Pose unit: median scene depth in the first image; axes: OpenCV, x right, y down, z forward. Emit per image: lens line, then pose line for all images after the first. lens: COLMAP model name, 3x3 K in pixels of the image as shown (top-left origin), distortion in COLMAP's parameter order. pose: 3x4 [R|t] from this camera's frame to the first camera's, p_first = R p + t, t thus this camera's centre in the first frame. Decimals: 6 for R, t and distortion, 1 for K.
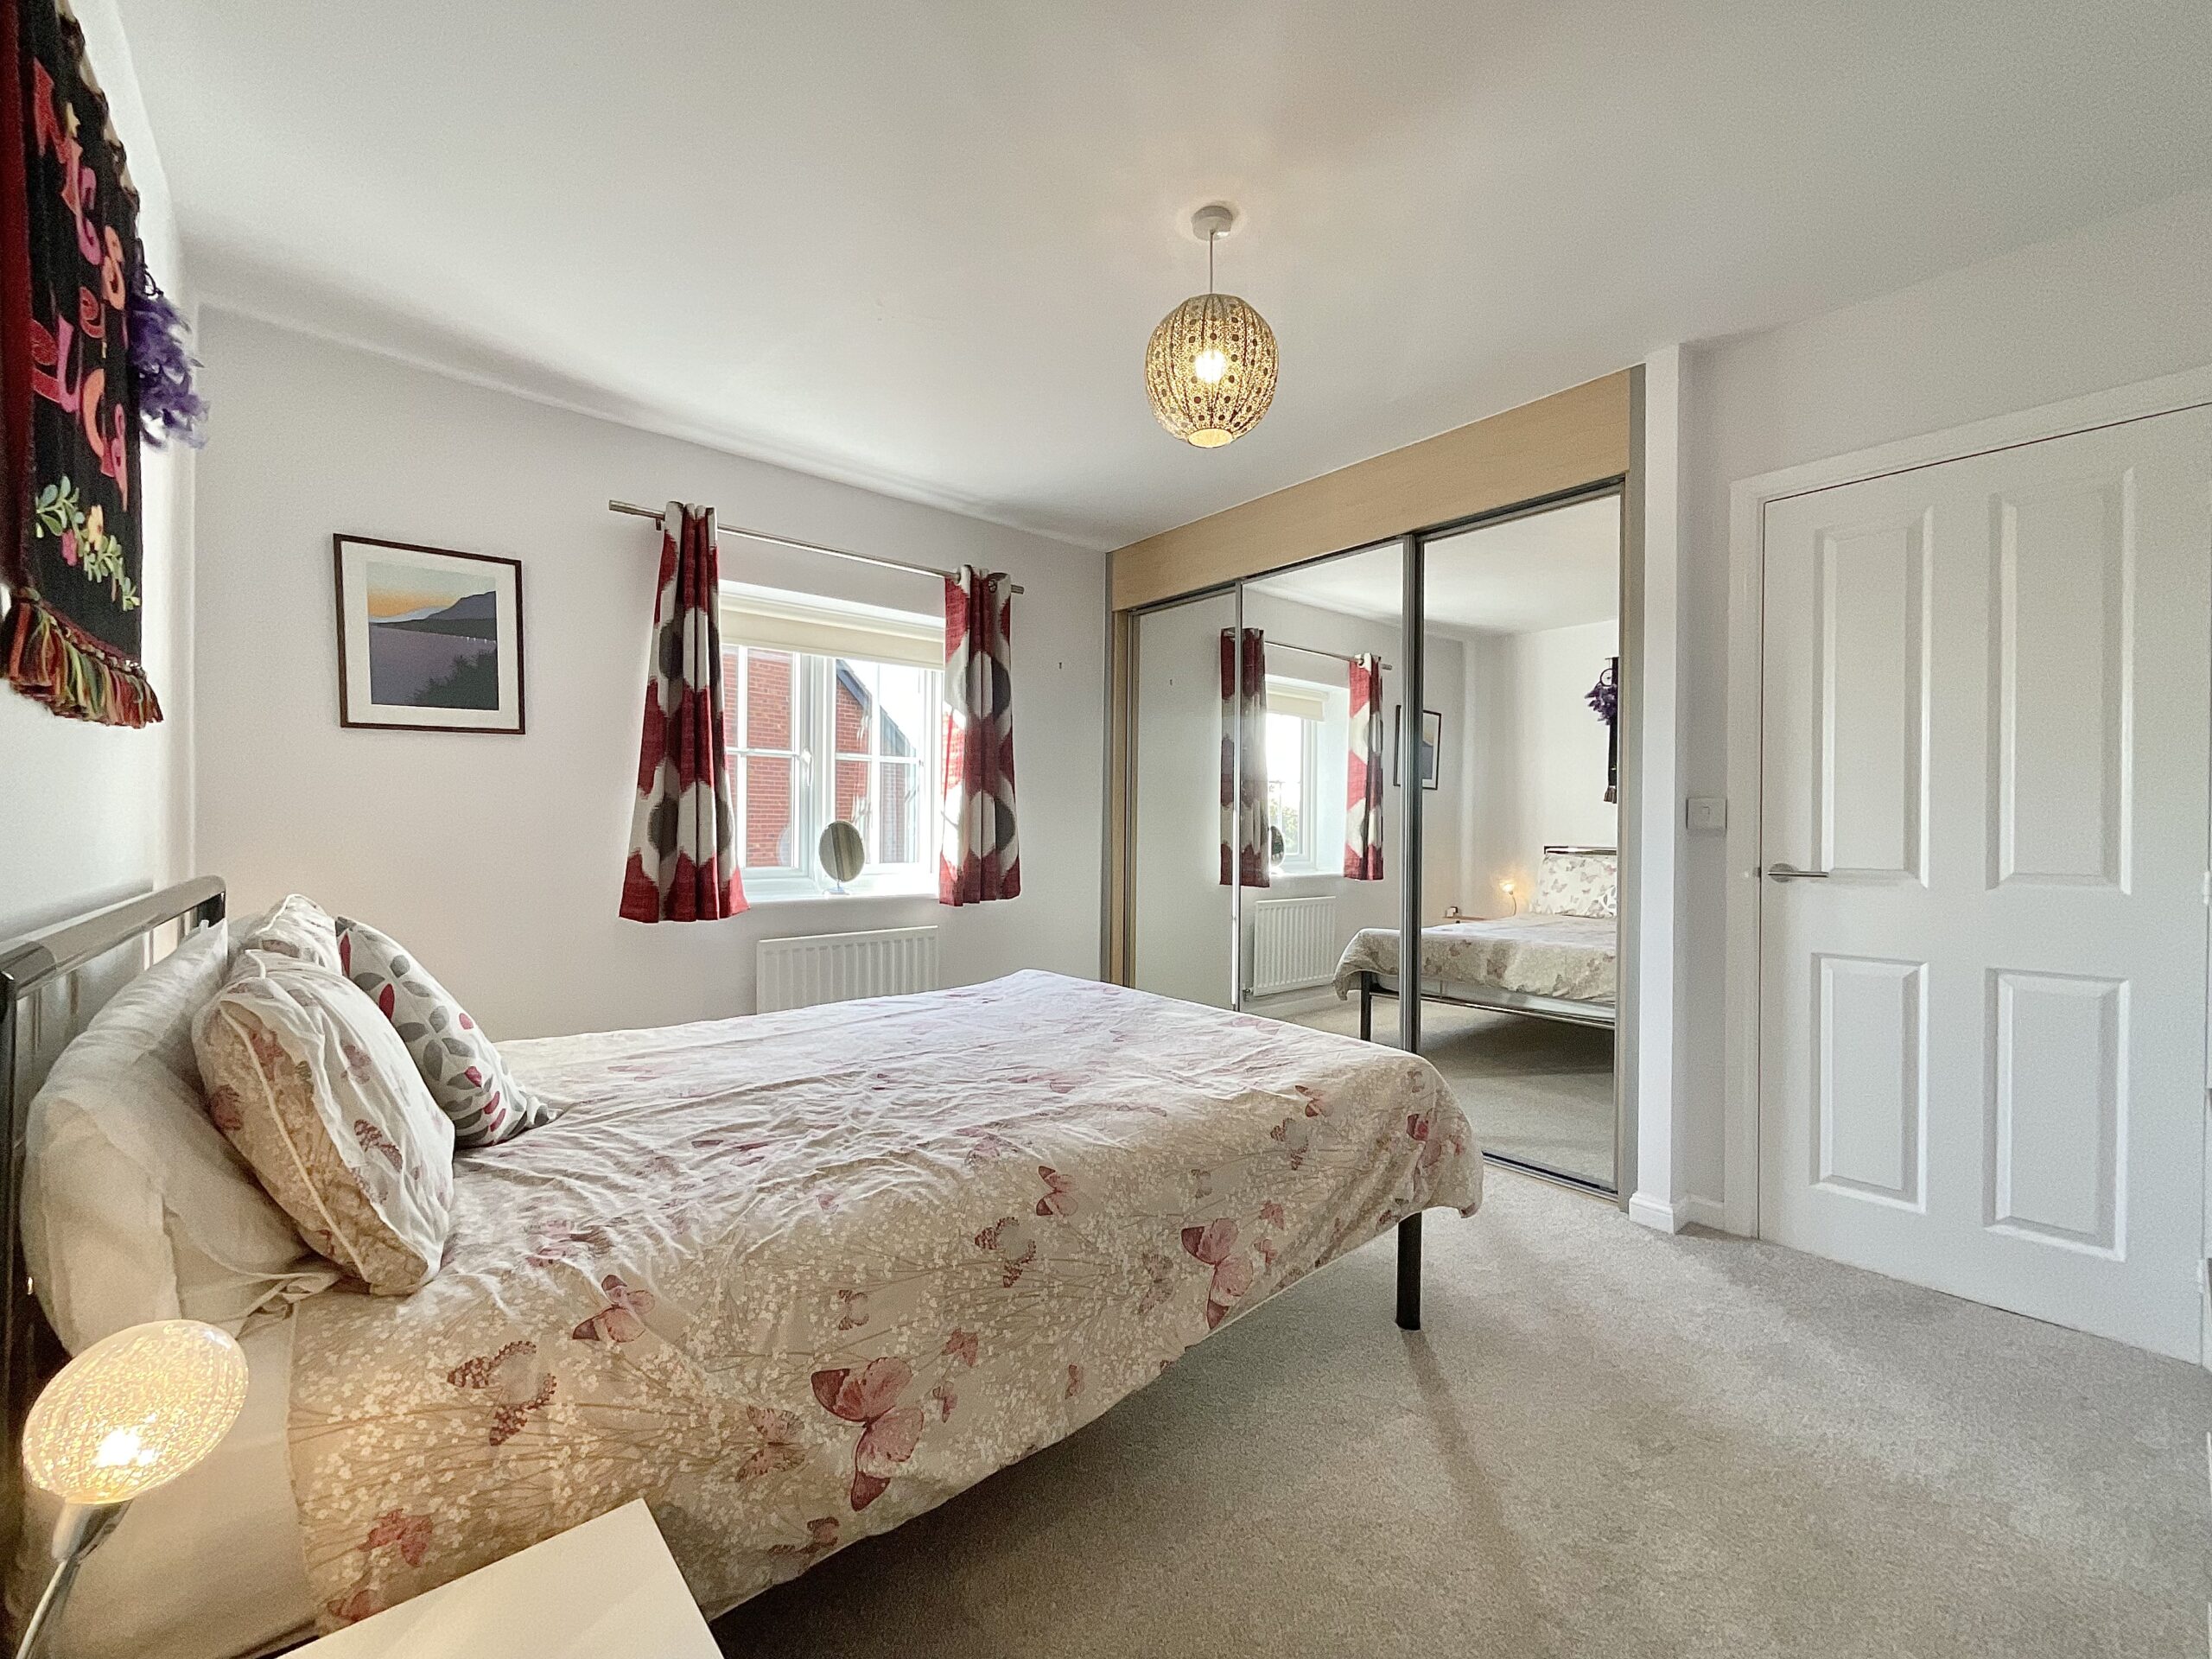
lens RADIAL K [[903.0, 0, 1098.6], [0, 903.0, 829.2], [0, 0, 1]] dist [-0.003144, -0.000164]
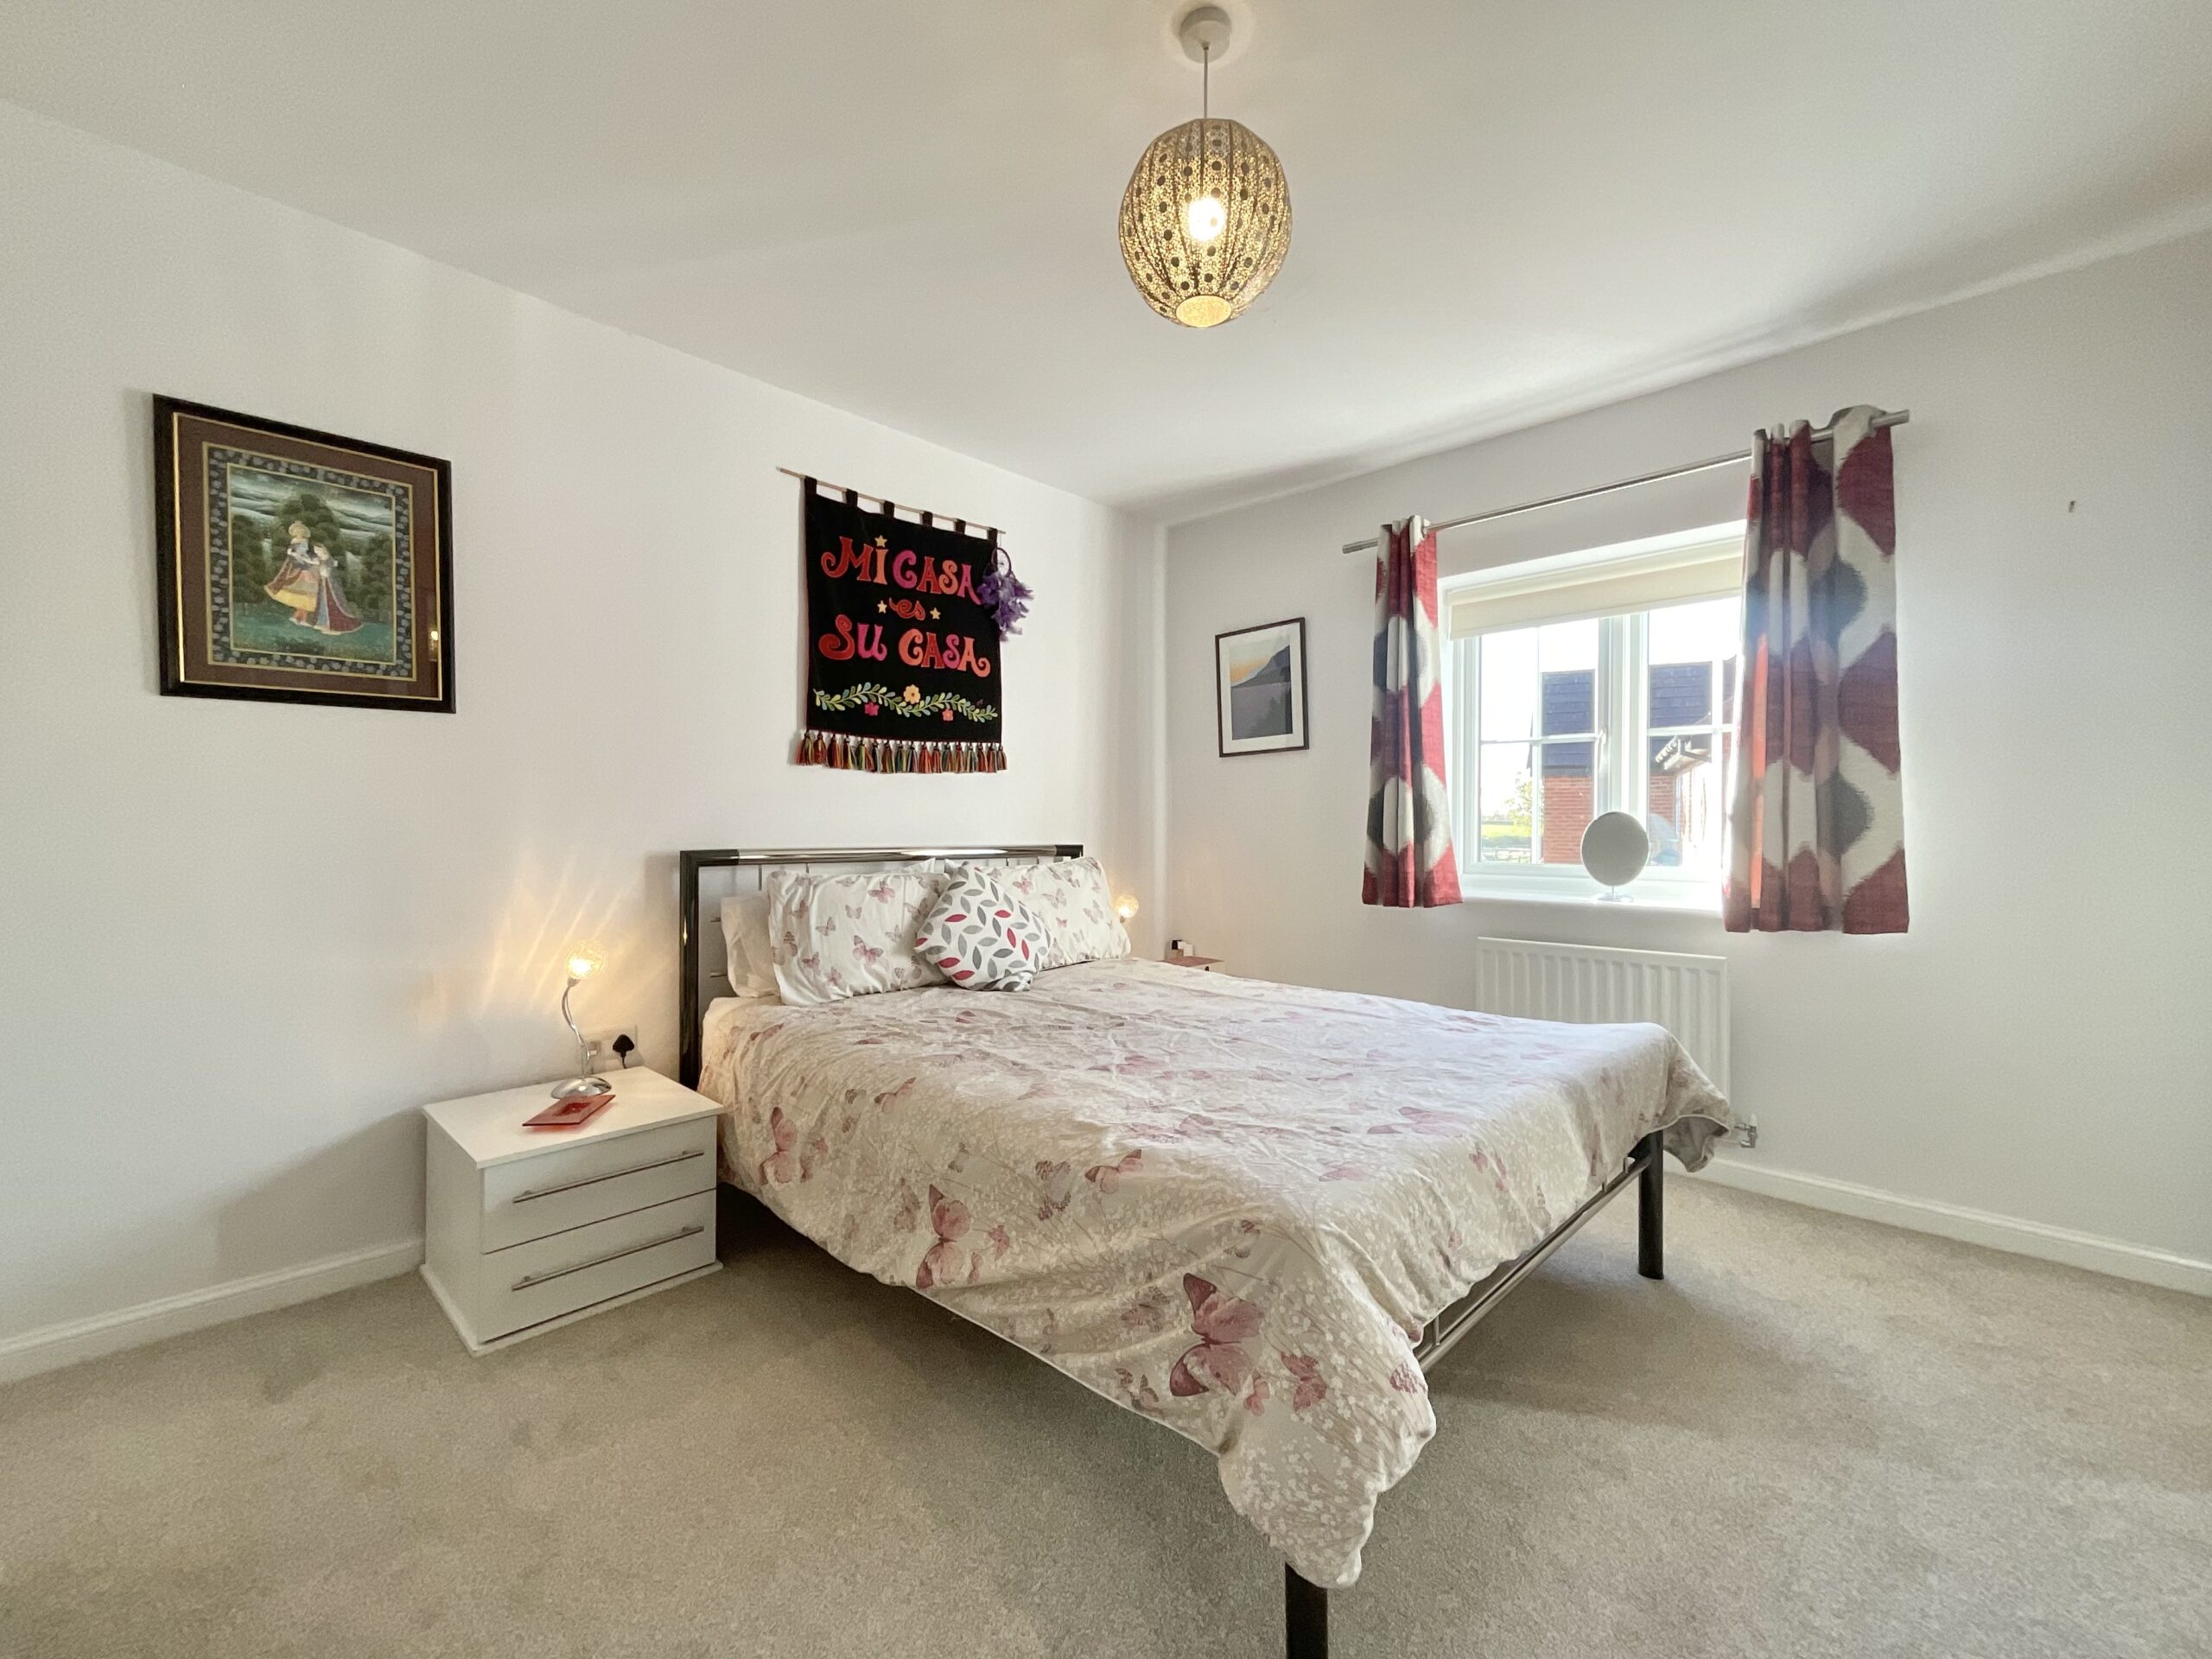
lens RADIAL K [[893.5, 0, 1106.0], [0, 893.5, 829.5], [0, 0, 1]] dist [0.007860, 0.000005]
pose [[0.102453, 0.001457, -0.994737, 0.632266], [-0.006189, 0.999981, 0.000827, 0.012000], [0.994719, 0.006072, 0.102460, 0.592633]]
